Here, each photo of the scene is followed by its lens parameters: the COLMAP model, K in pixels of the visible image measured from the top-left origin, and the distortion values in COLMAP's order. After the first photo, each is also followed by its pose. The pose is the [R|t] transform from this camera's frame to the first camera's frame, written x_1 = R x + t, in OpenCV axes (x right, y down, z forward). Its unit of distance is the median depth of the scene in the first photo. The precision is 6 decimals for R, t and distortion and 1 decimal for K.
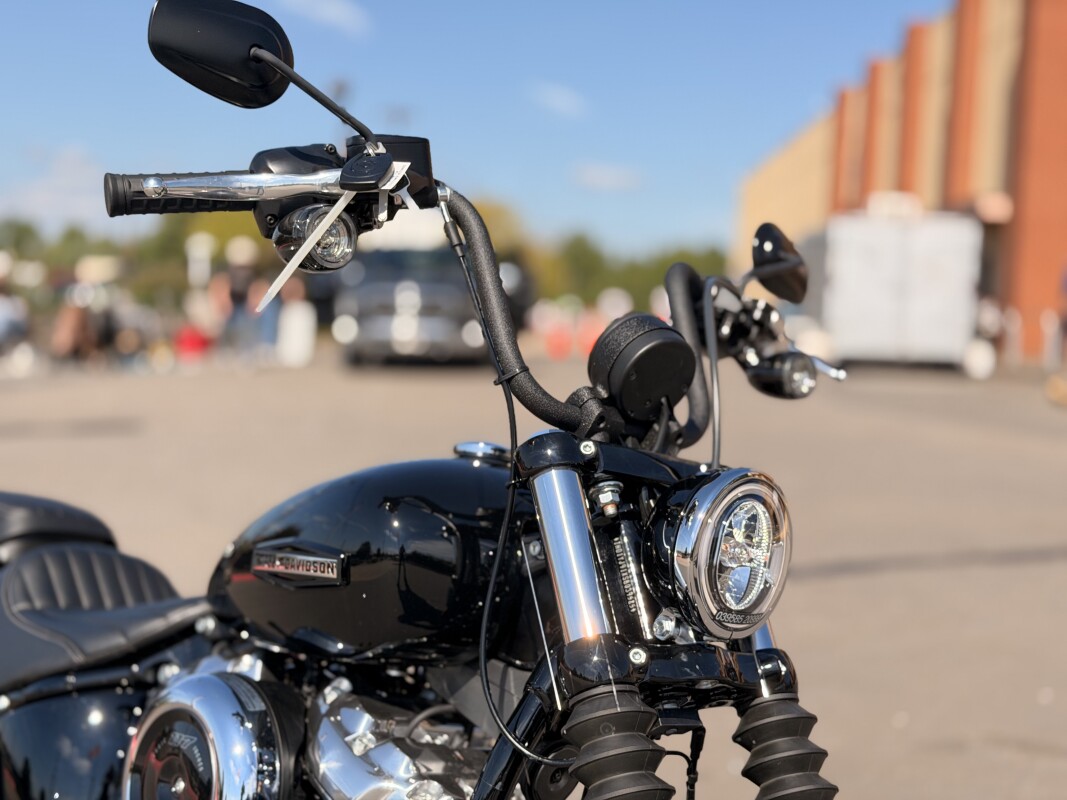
lens RADIAL K [[1555.7, 0, 536.6], [0, 1555.7, 393.5], [0, 0, 1]] dist [0.161233, 0.000000]
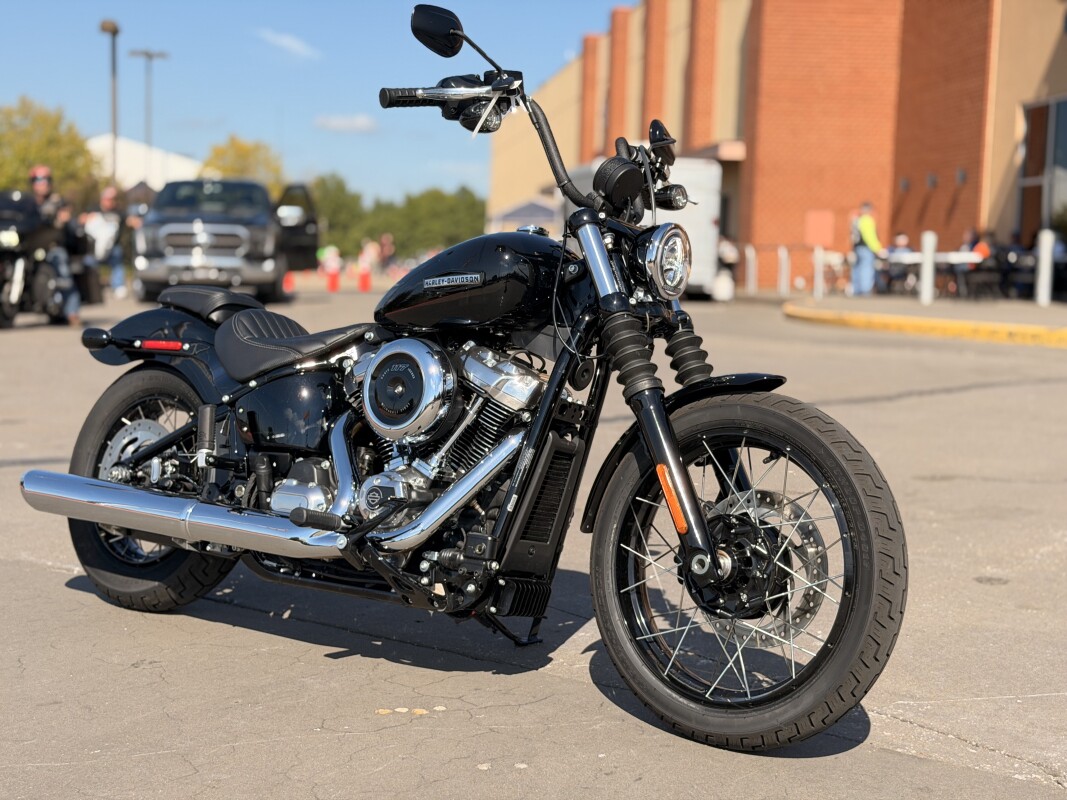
lens RADIAL K [[1555.7, 0, 525.8], [0, 1555.7, 406.6], [0, 0, 1]] dist [0.161233, 0.000000]
pose [[0.988207, -0.026078, 0.150884, -0.398762], [0.019765, 0.998871, 0.043195, 0.200144], [-0.151840, -0.039703, 0.987607, -1.125618]]
